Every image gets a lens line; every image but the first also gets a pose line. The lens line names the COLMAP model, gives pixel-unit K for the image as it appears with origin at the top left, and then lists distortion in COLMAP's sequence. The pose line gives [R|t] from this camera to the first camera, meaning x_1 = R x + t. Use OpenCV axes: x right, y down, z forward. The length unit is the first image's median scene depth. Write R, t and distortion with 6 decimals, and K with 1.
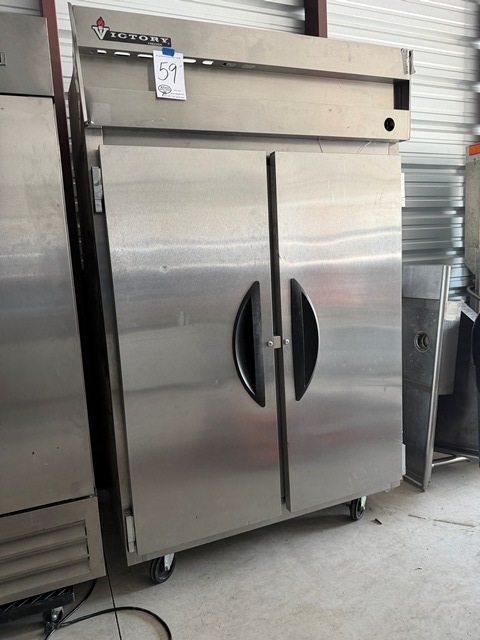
lens RADIAL K [[460.1, 0, 240.9], [0, 460.1, 319.8], [0, 0, 1]] dist [-0.000062, -0.008618]
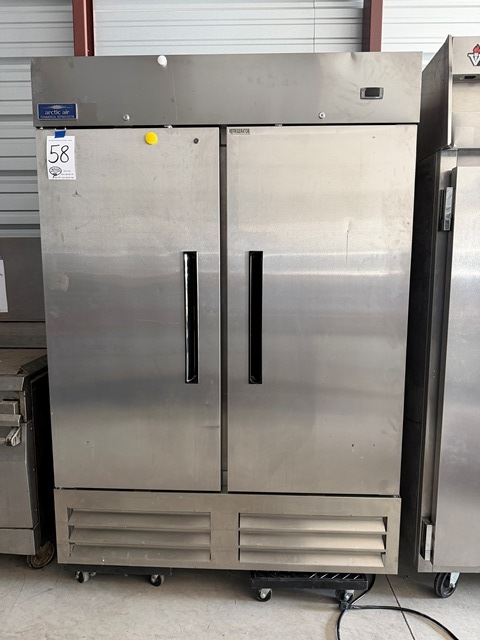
lens RADIAL K [[460.1, 0, 239.7], [0, 460.1, 320.0], [0, 0, 1]] dist [-0.000062, -0.008618]
pose [[0.913252, 0.102096, -0.394394, -0.272666], [-0.105461, 0.994336, 0.013198, 0.003679], [0.393507, 0.029540, 0.918847, -0.123668]]
